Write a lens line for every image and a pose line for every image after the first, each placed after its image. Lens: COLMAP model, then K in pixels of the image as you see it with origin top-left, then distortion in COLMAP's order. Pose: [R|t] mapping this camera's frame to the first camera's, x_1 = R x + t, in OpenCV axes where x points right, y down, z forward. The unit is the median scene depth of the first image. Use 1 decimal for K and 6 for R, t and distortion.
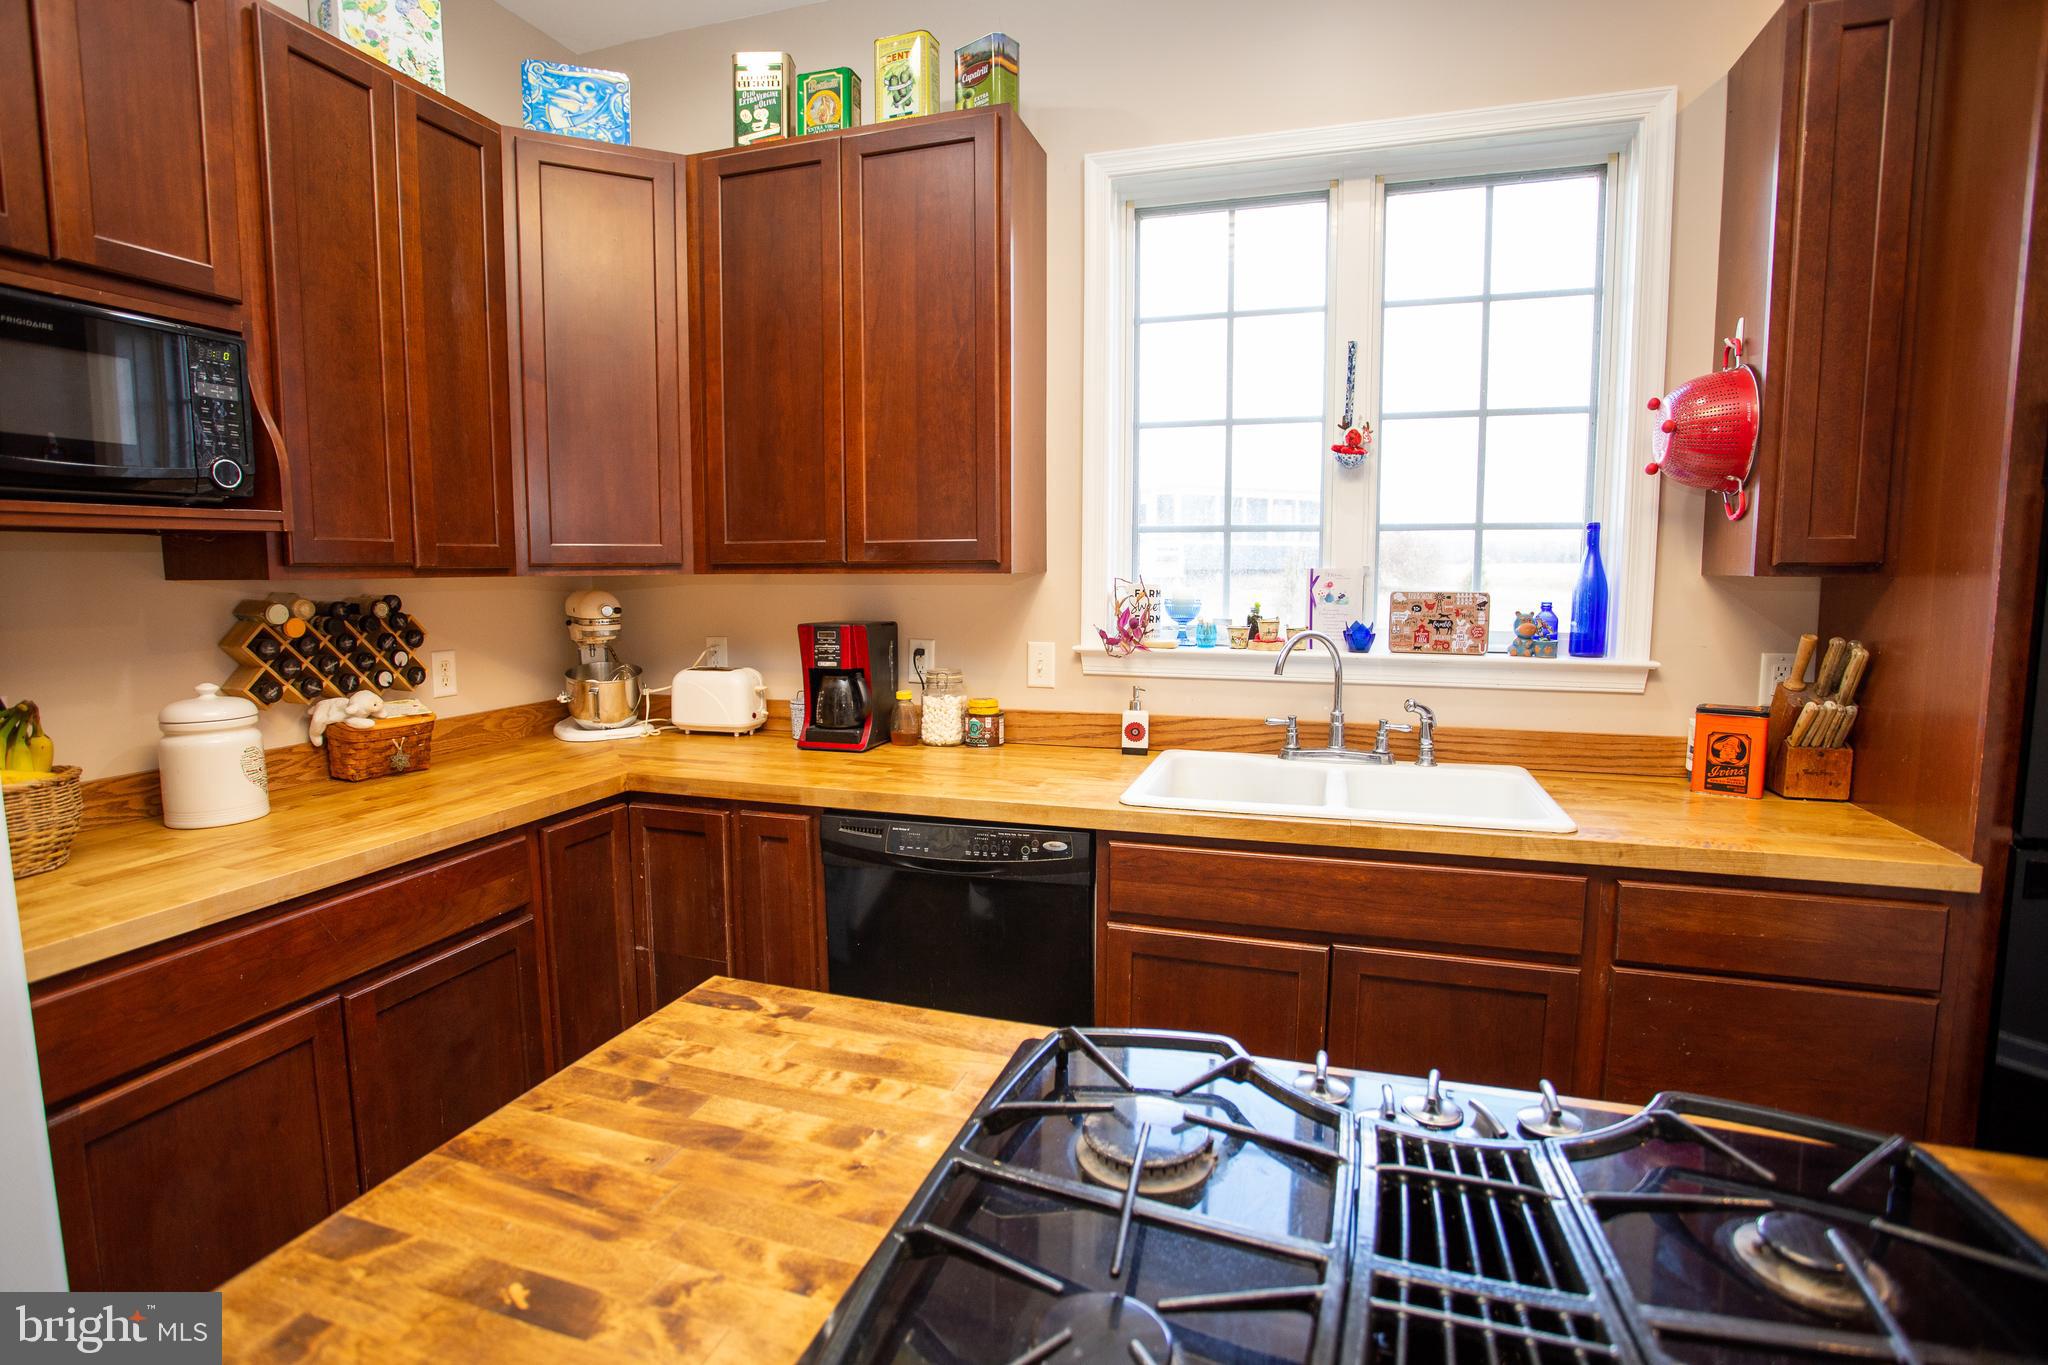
lens RADIAL K [[991.9, 0, 1011.7], [0, 991.9, 675.0], [0, 0, 1]] dist [-0.071605, 0.026398]
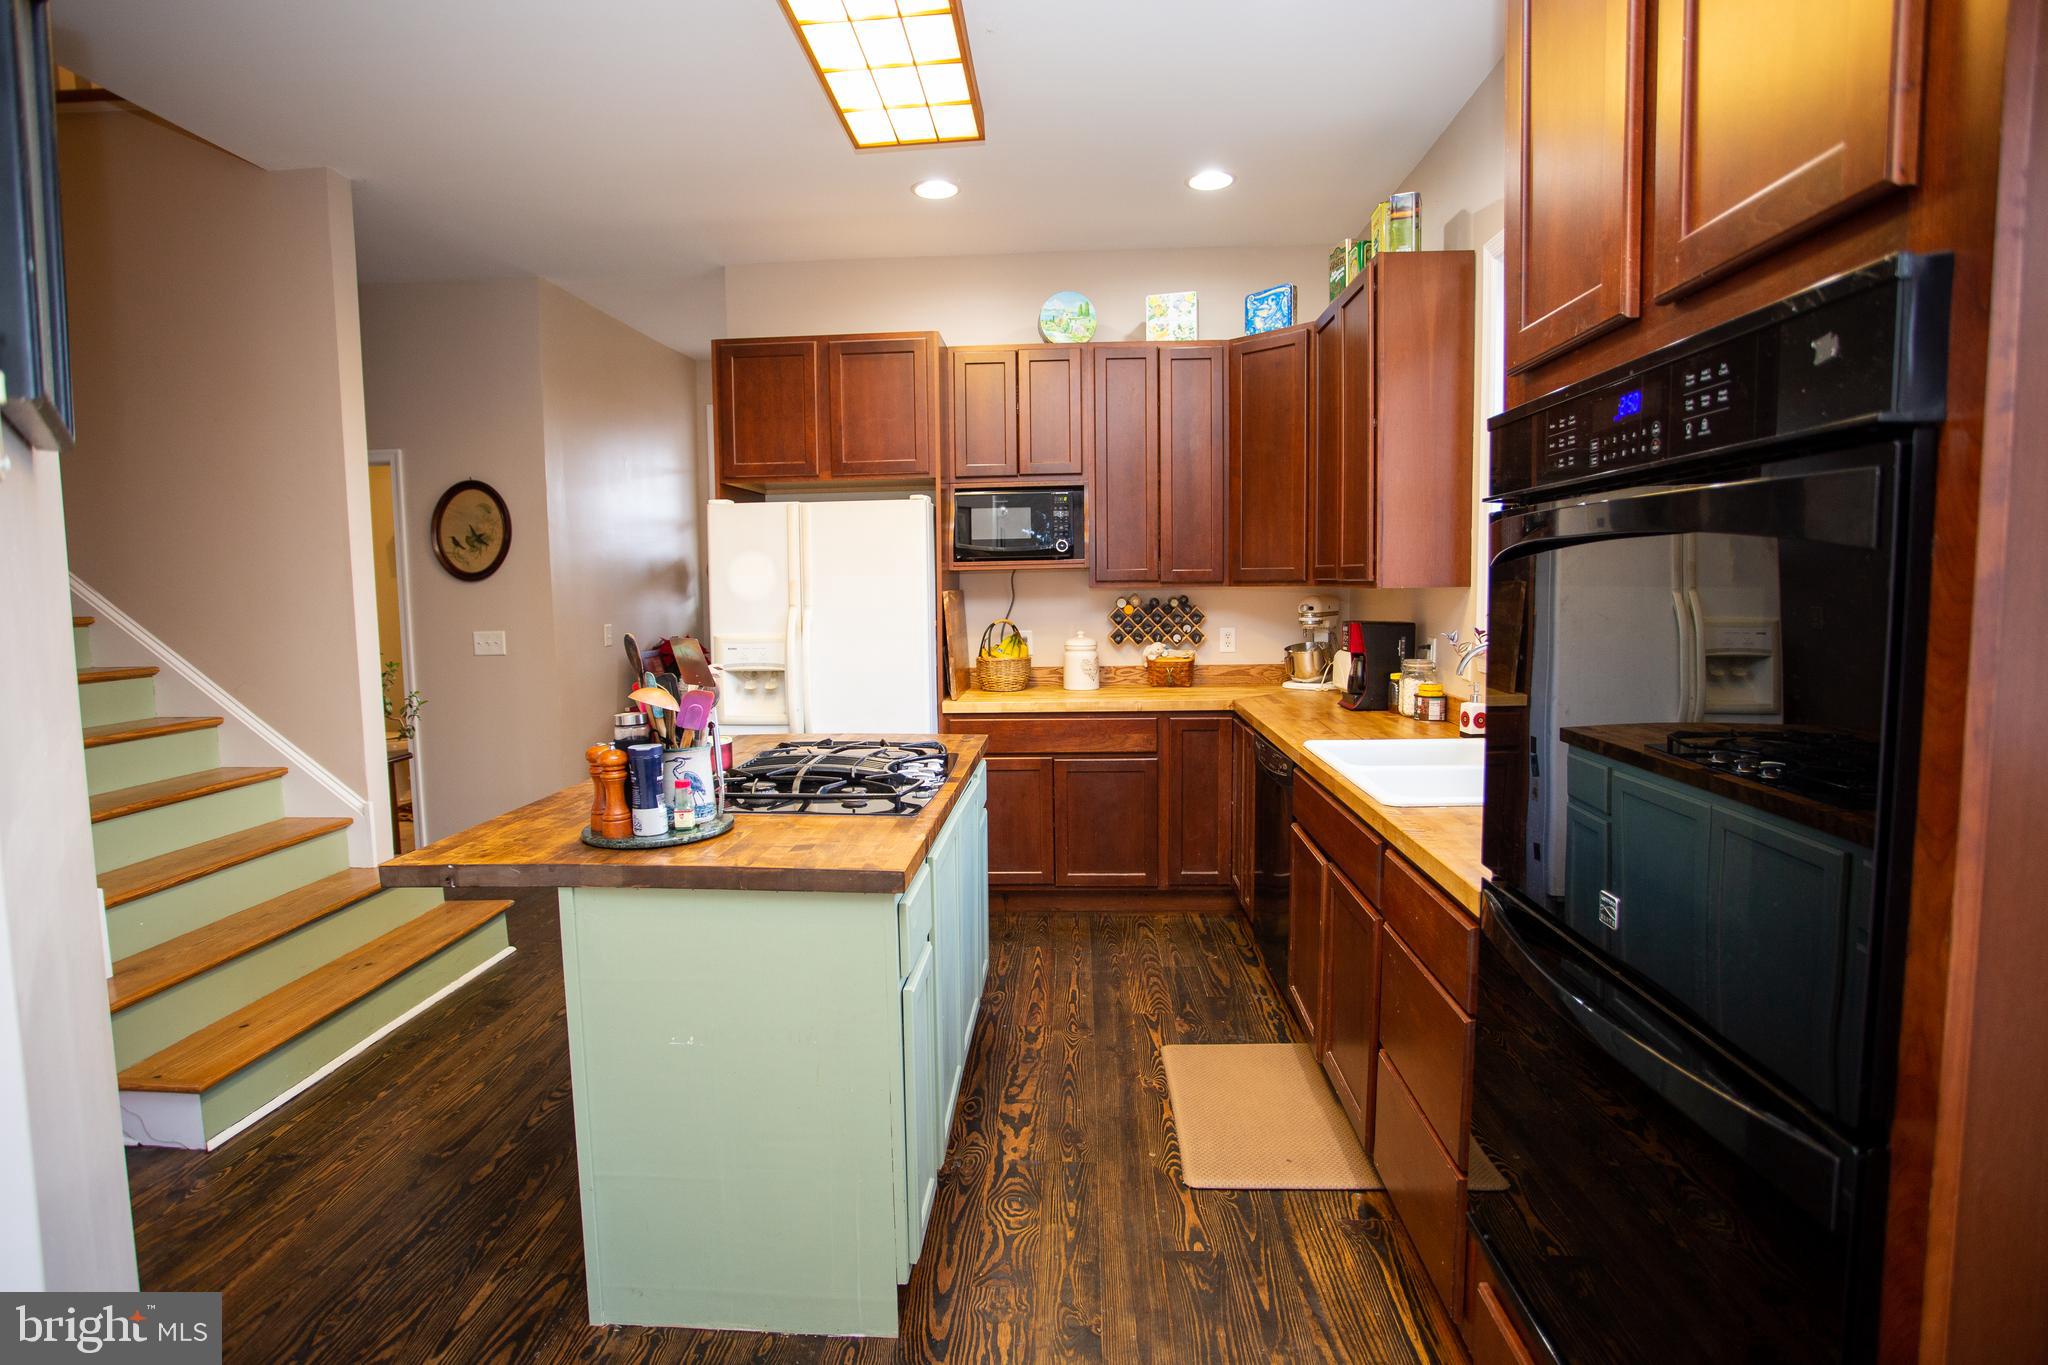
lens RADIAL K [[991.9, 0, 1011.7], [0, 991.9, 675.0], [0, 0, 1]] dist [-0.071605, 0.026398]
pose [[0.242759, 0.090505, -0.965856, 1.229153], [-0.087998, 0.993588, 0.070986, -0.035325], [0.966087, 0.067761, 0.249166, 0.176630]]
